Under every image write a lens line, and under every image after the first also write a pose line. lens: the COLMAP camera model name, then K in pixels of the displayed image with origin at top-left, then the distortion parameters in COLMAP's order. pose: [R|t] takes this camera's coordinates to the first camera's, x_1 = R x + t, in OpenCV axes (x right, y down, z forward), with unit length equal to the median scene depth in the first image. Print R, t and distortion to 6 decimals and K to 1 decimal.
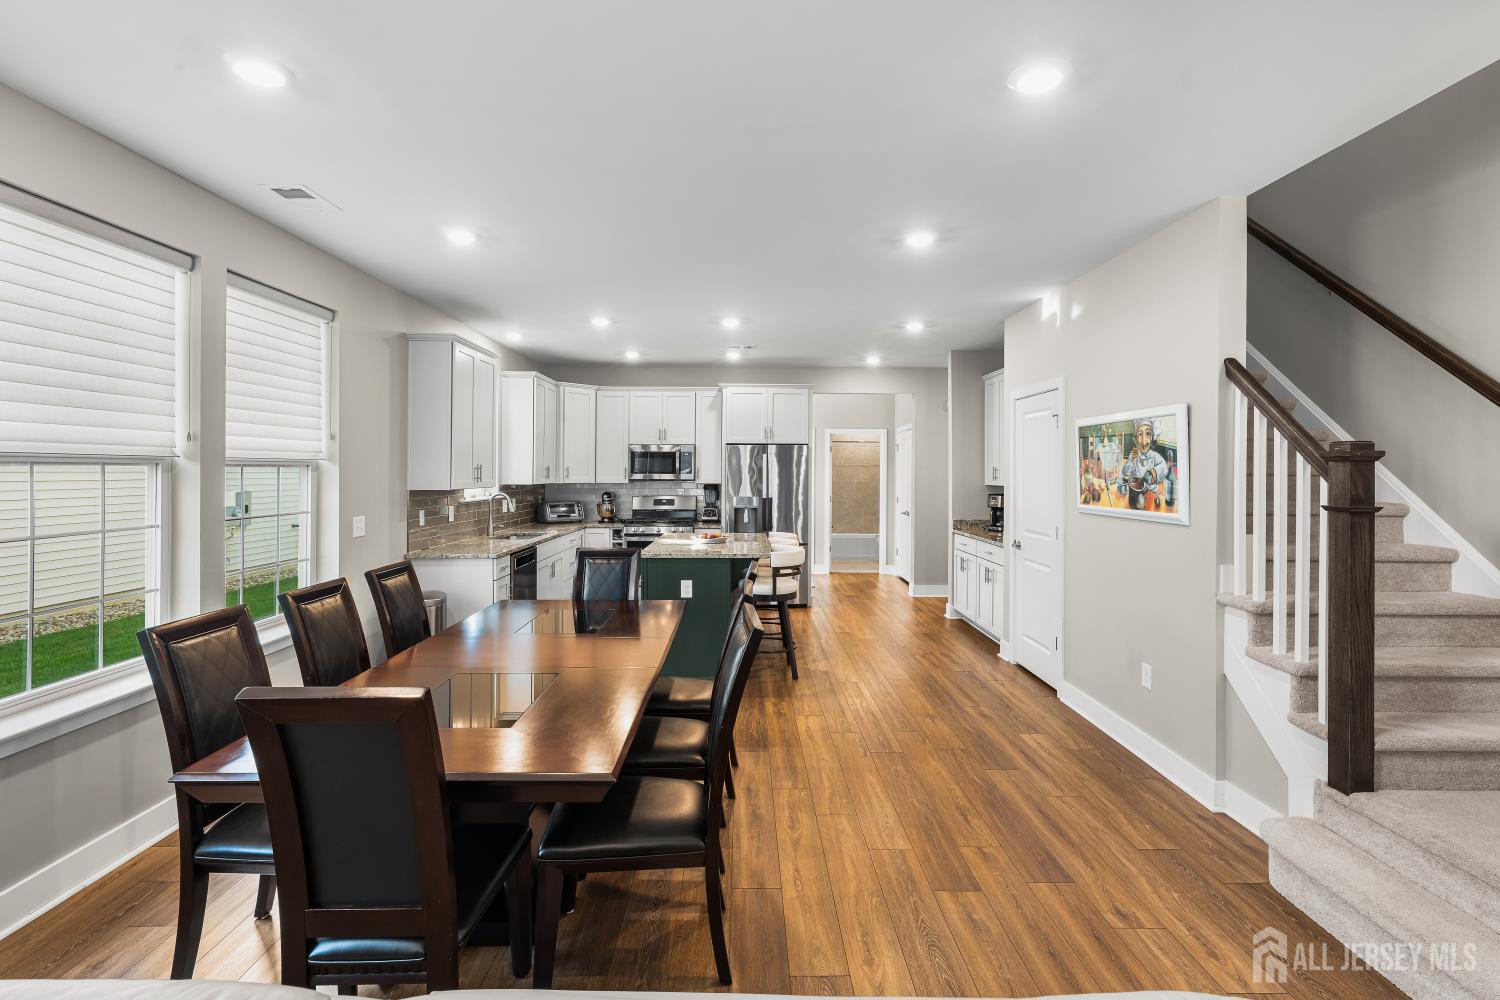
lens RADIAL K [[689.8, 0, 747.2], [0, 689.8, 486.2], [0, 0, 1]] dist [0.000075, 0.000223]
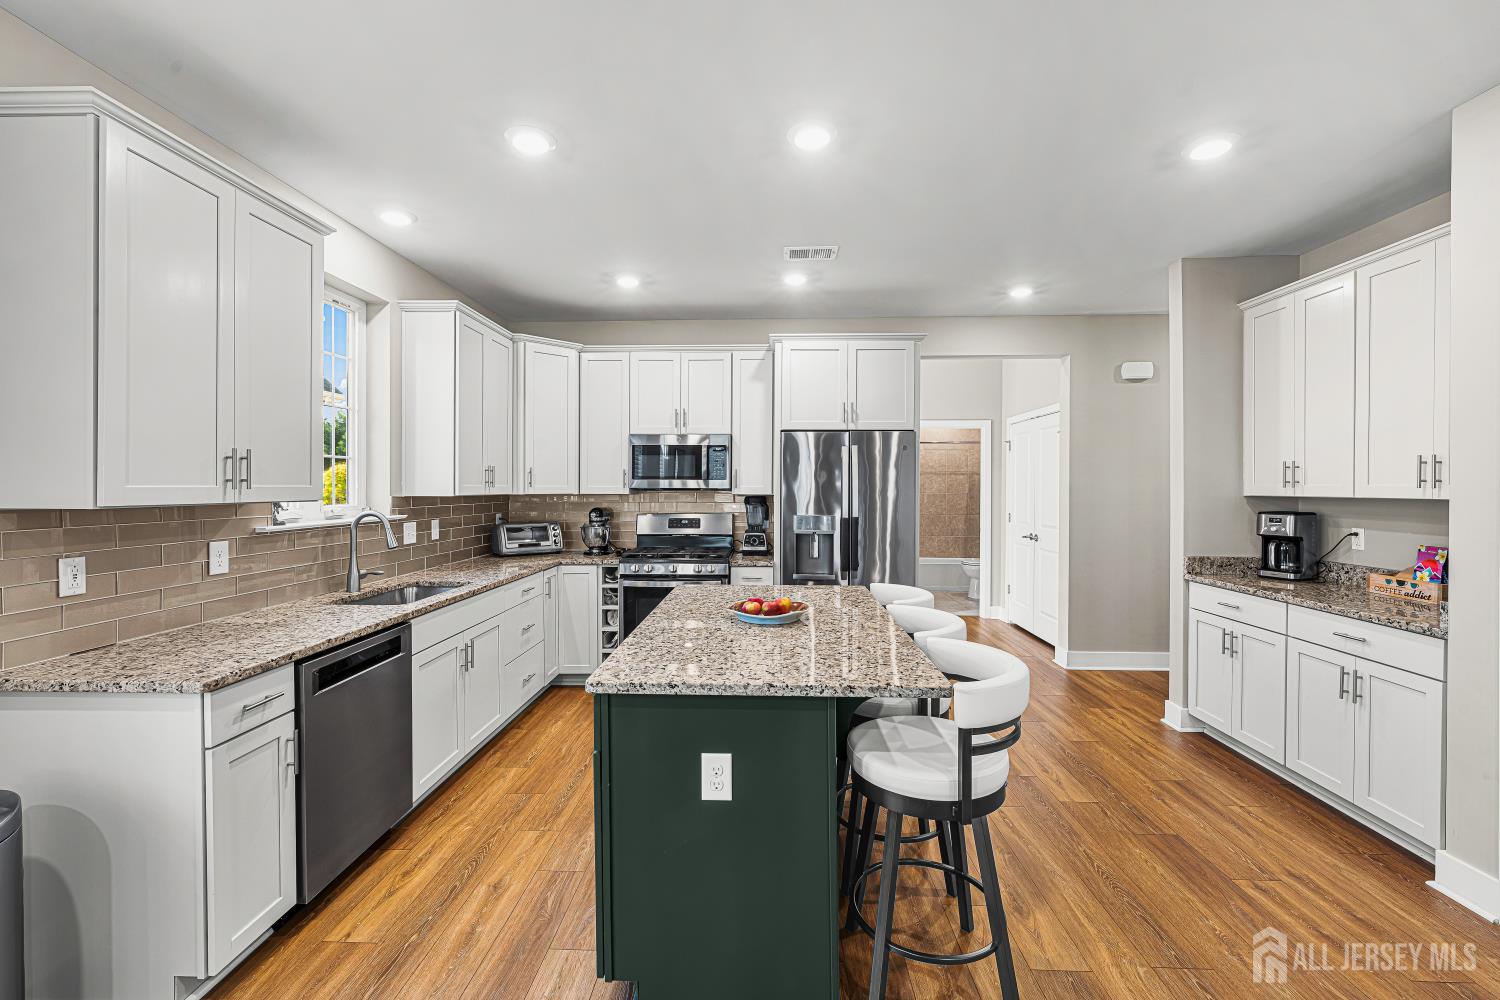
lens RADIAL K [[625.3, 0, 747.1], [0, 625.3, 488.4], [0, 0, 1]] dist [-0.000502, 0.000022]
pose [[0.999013, -0.002219, -0.044372, -0.036403], [0.001464, 0.999854, -0.017040, 0.000353], [0.044403, 0.016958, 0.998870, 0.429407]]
